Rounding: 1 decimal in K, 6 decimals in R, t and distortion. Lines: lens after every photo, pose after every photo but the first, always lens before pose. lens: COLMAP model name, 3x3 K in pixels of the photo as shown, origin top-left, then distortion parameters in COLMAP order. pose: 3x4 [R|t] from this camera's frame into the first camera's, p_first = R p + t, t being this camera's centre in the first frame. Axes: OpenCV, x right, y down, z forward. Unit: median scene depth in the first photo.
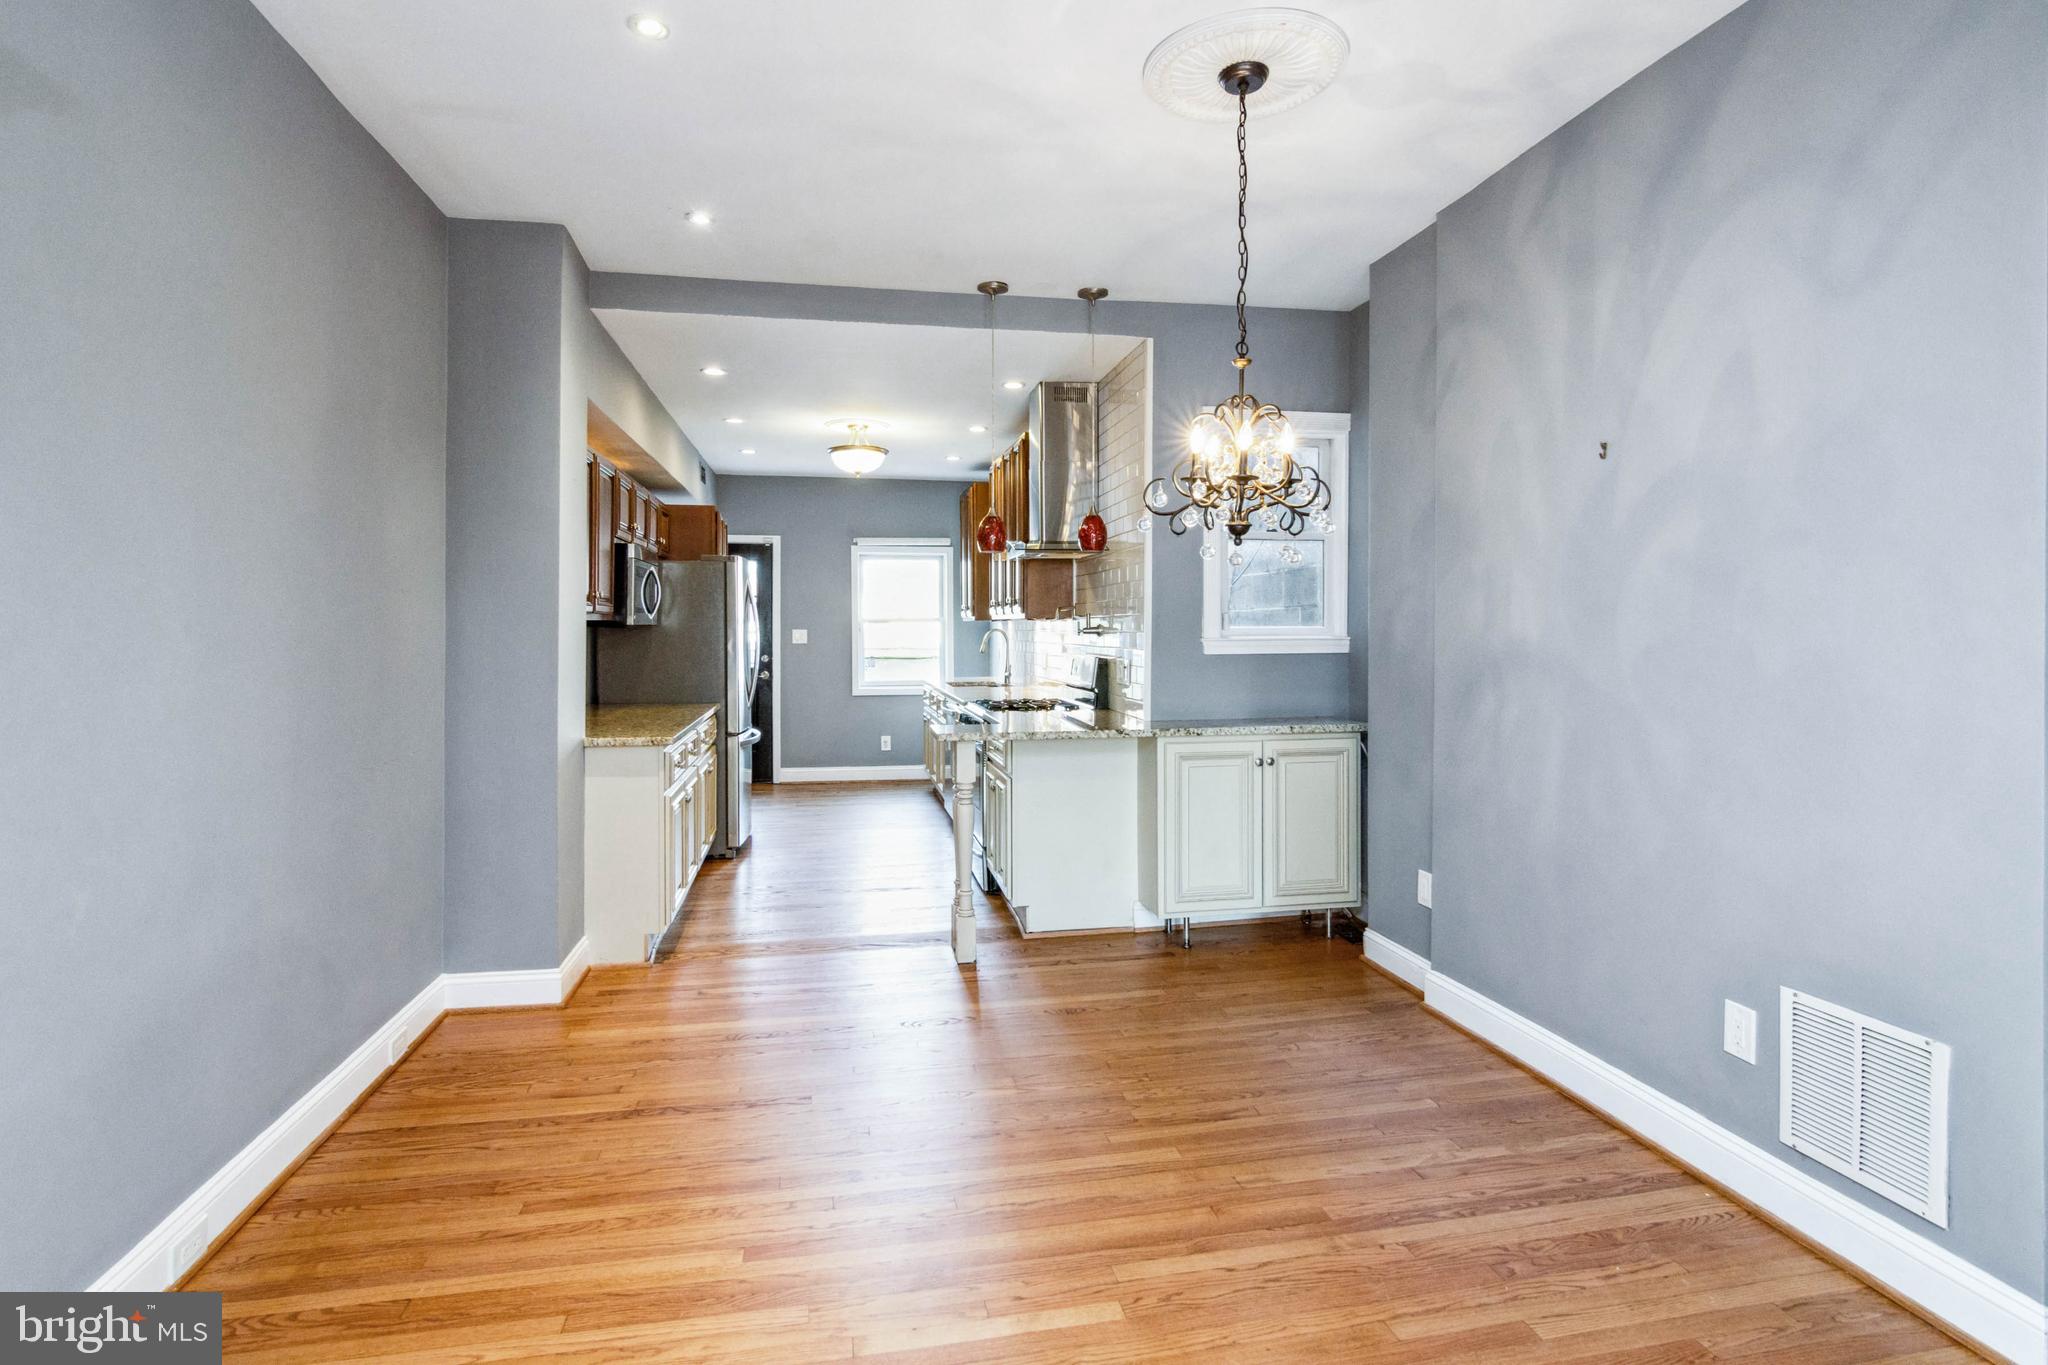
lens RADIAL K [[1053.0, 0, 1005.5], [0, 1053.0, 646.2], [0, 0, 1]] dist [-0.000144, 0.002425]
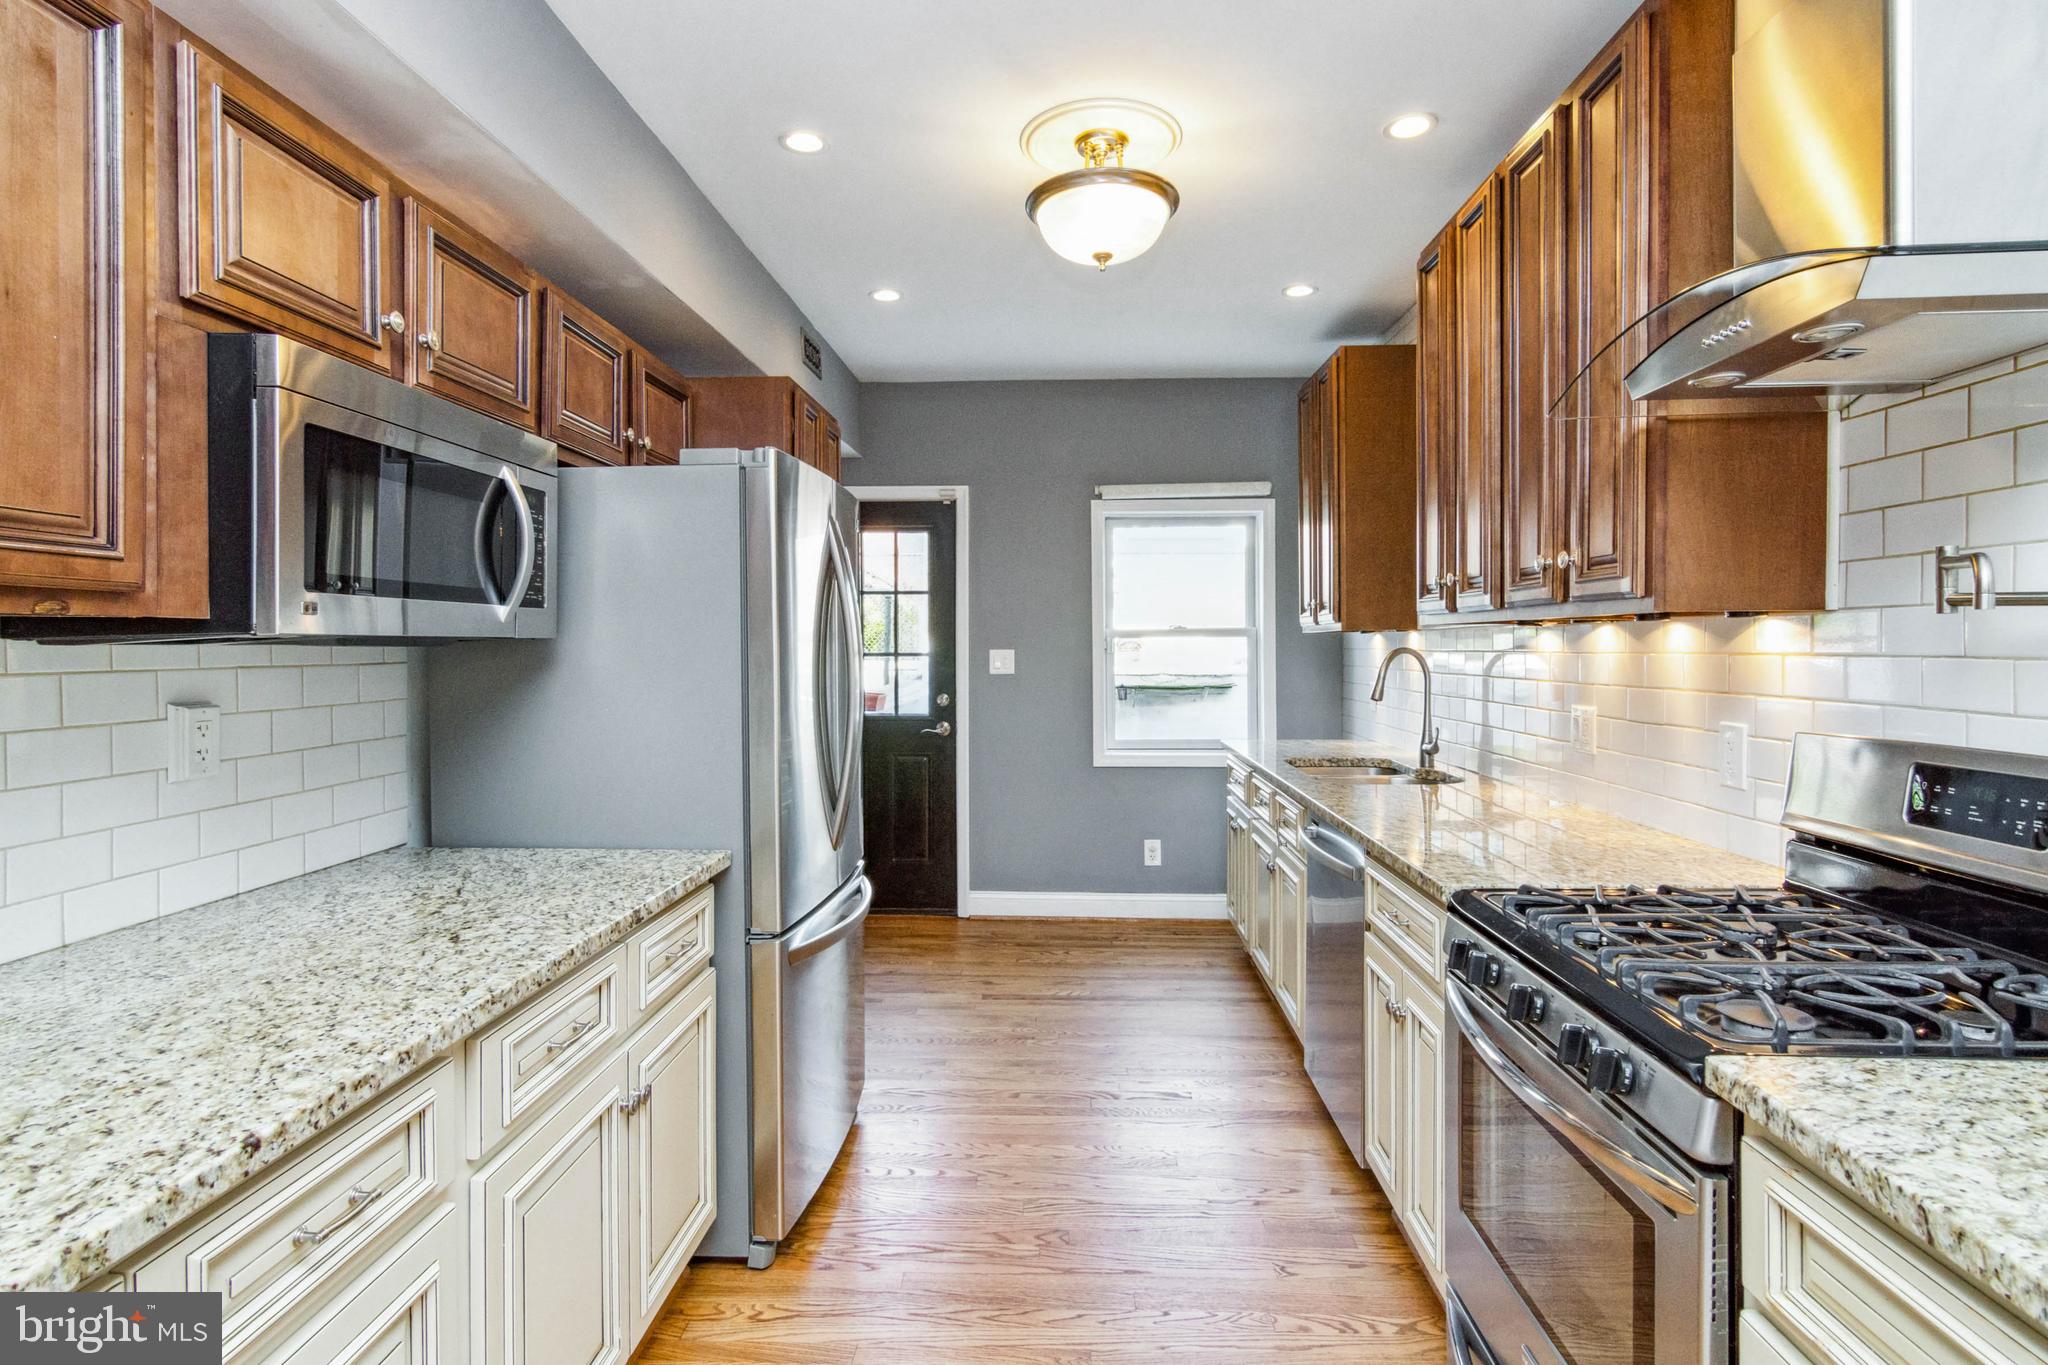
lens RADIAL K [[1053.0, 0, 1009.2], [0, 1053.0, 663.5], [0, 0, 1]] dist [-0.000144, 0.002425]
pose [[0.973486, 0.000200, -0.228745, -0.061017], [-0.000952, 0.999994, -0.003179, -0.006639], [0.228743, 0.003313, 0.973481, 0.446280]]
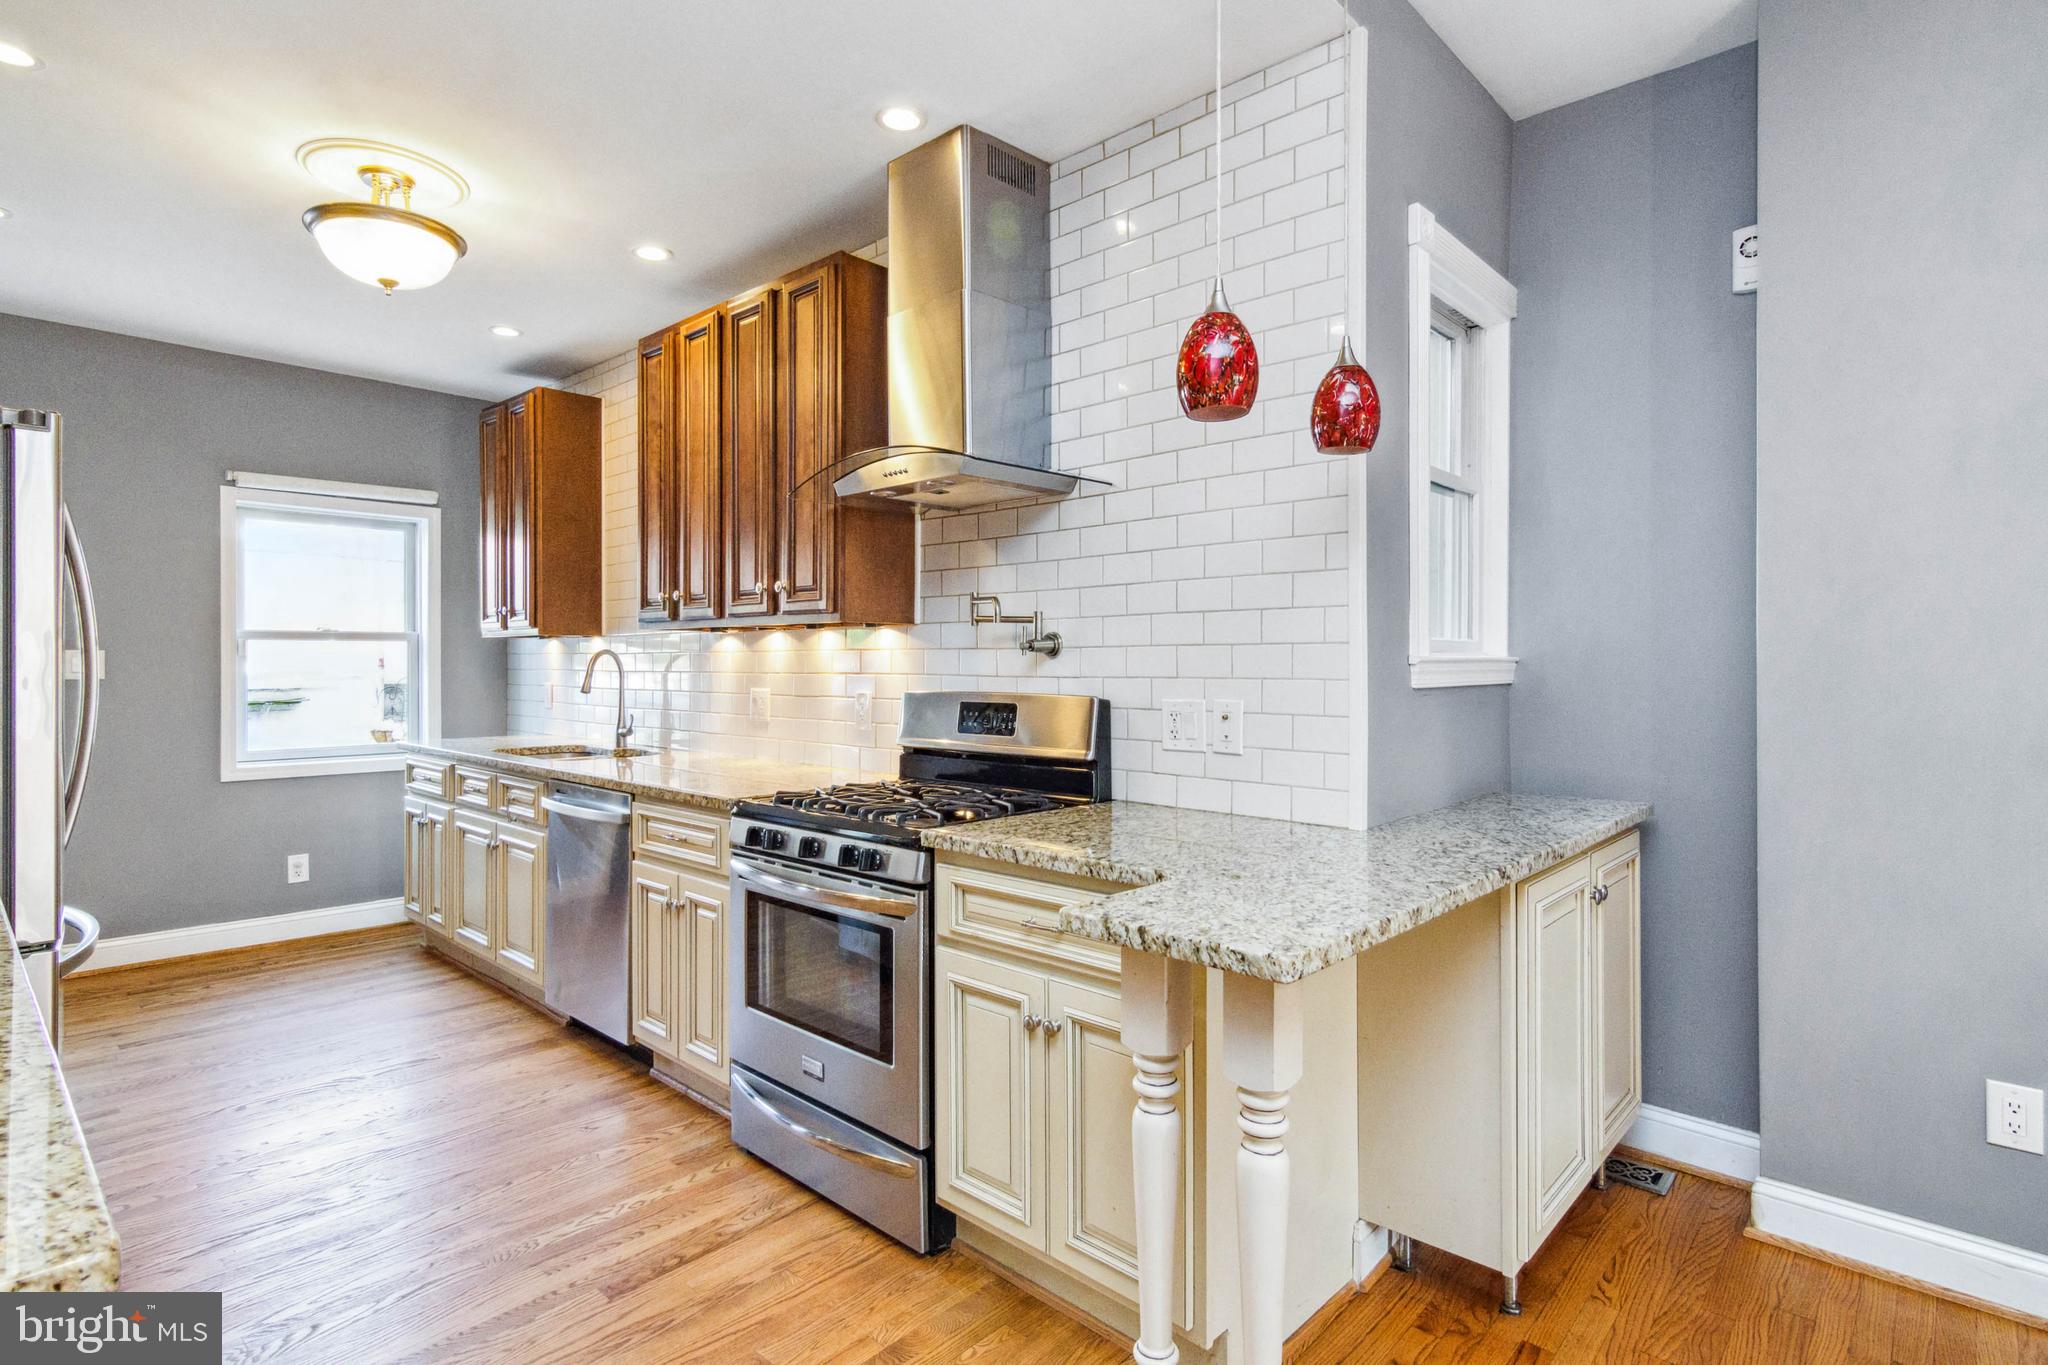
lens RADIAL K [[1053.0, 0, 1019.8], [0, 1053.0, 658.2], [0, 0, 1]] dist [-0.000144, 0.002425]
pose [[0.804090, 0.003677, 0.594496, -0.139080], [0.010439, 0.999739, -0.020304, 0.001663], [-0.594416, 0.022532, 0.803842, 0.367706]]
